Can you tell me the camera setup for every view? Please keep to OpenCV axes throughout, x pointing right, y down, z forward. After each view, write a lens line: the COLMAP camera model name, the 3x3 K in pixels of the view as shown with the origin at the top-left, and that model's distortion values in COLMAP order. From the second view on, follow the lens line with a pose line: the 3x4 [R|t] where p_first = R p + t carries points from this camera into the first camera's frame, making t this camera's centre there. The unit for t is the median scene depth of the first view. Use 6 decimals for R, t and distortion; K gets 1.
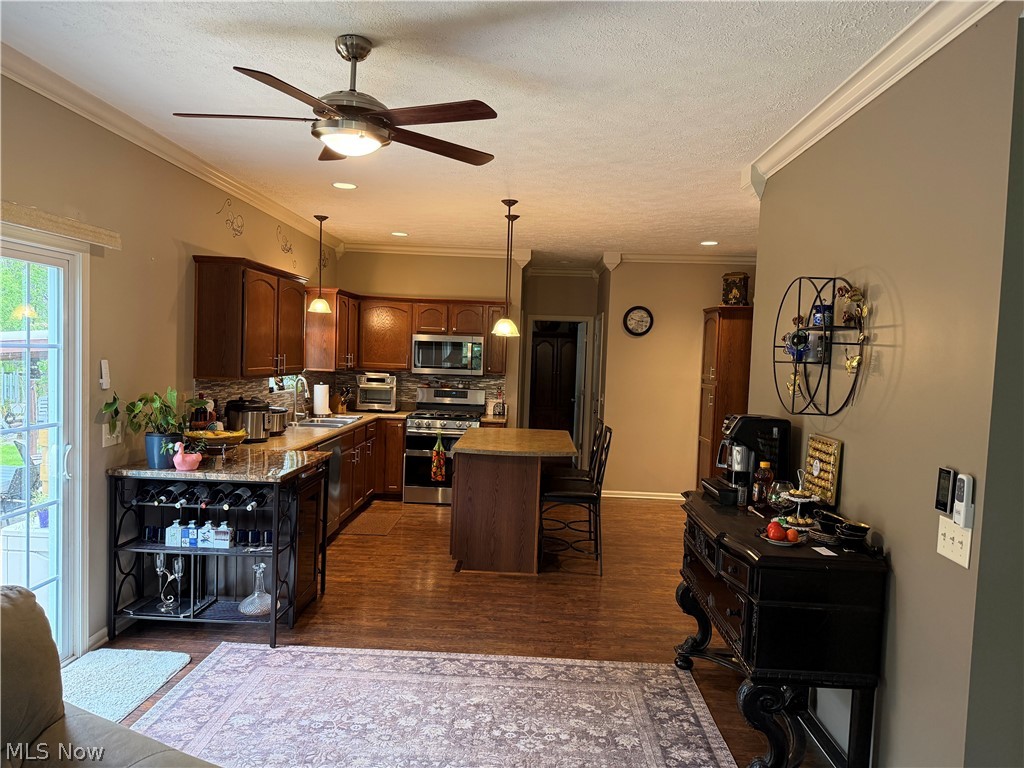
lens RADIAL K [[721.5, 0, 516.1], [0, 721.5, 390.1], [0, 0, 1]] dist [0.033936, -0.036392]
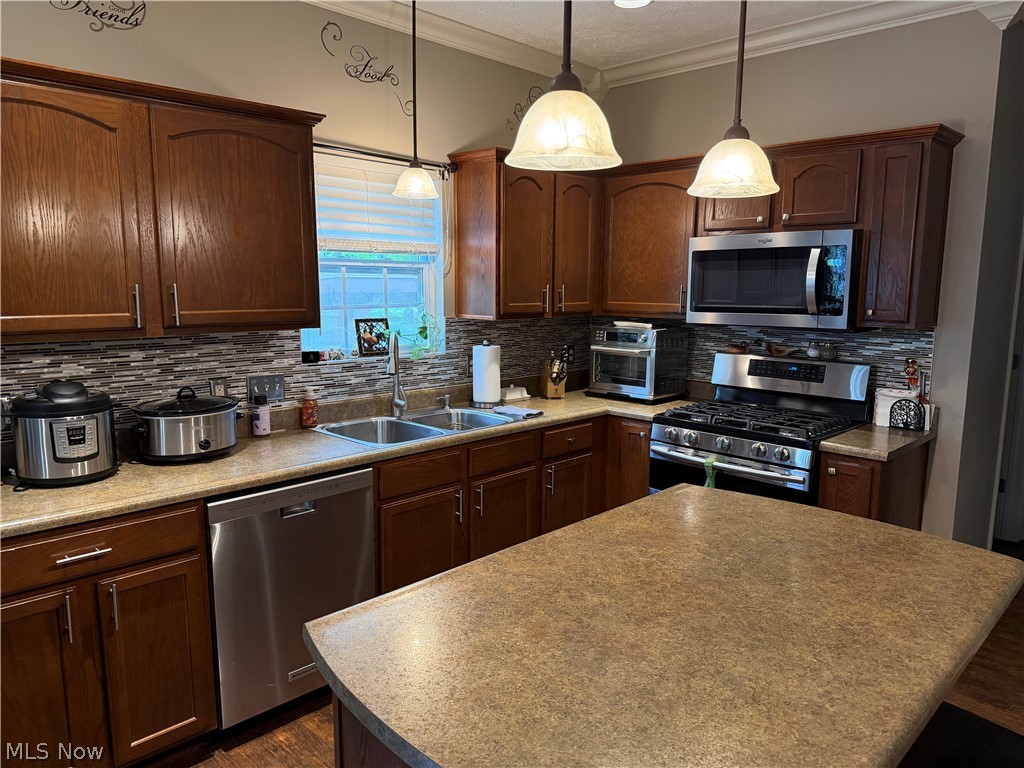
lens RADIAL K [[721.5, 0, 507.1], [0, 721.5, 381.1], [0, 0, 1]] dist [0.033936, -0.036392]
pose [[0.722555, 0.064797, -0.688270, 0.094367], [-0.016742, 0.996946, 0.076280, -0.019701], [0.691111, -0.043593, 0.721433, 0.584542]]
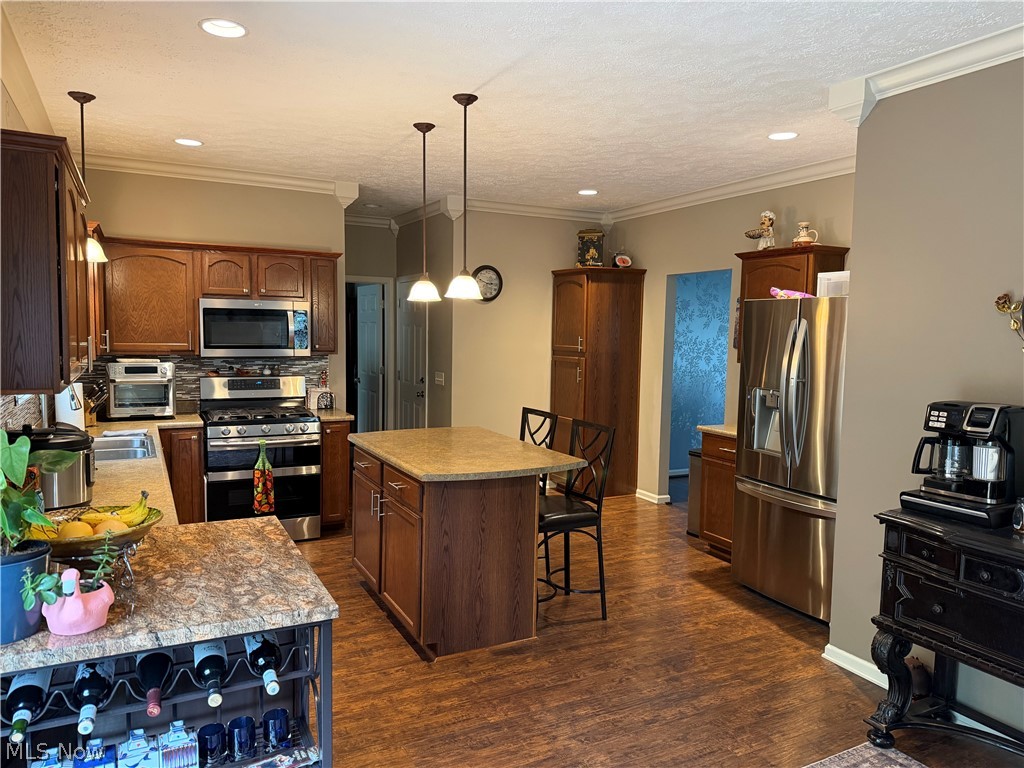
lens RADIAL K [[721.5, 0, 517.0], [0, 721.5, 382.4], [0, 0, 1]] dist [0.033936, -0.036392]
pose [[0.867105, -0.055006, 0.495078, -0.225207], [0.037824, 0.998286, 0.044668, -0.018846], [-0.496687, -0.020006, 0.867699, 0.276023]]
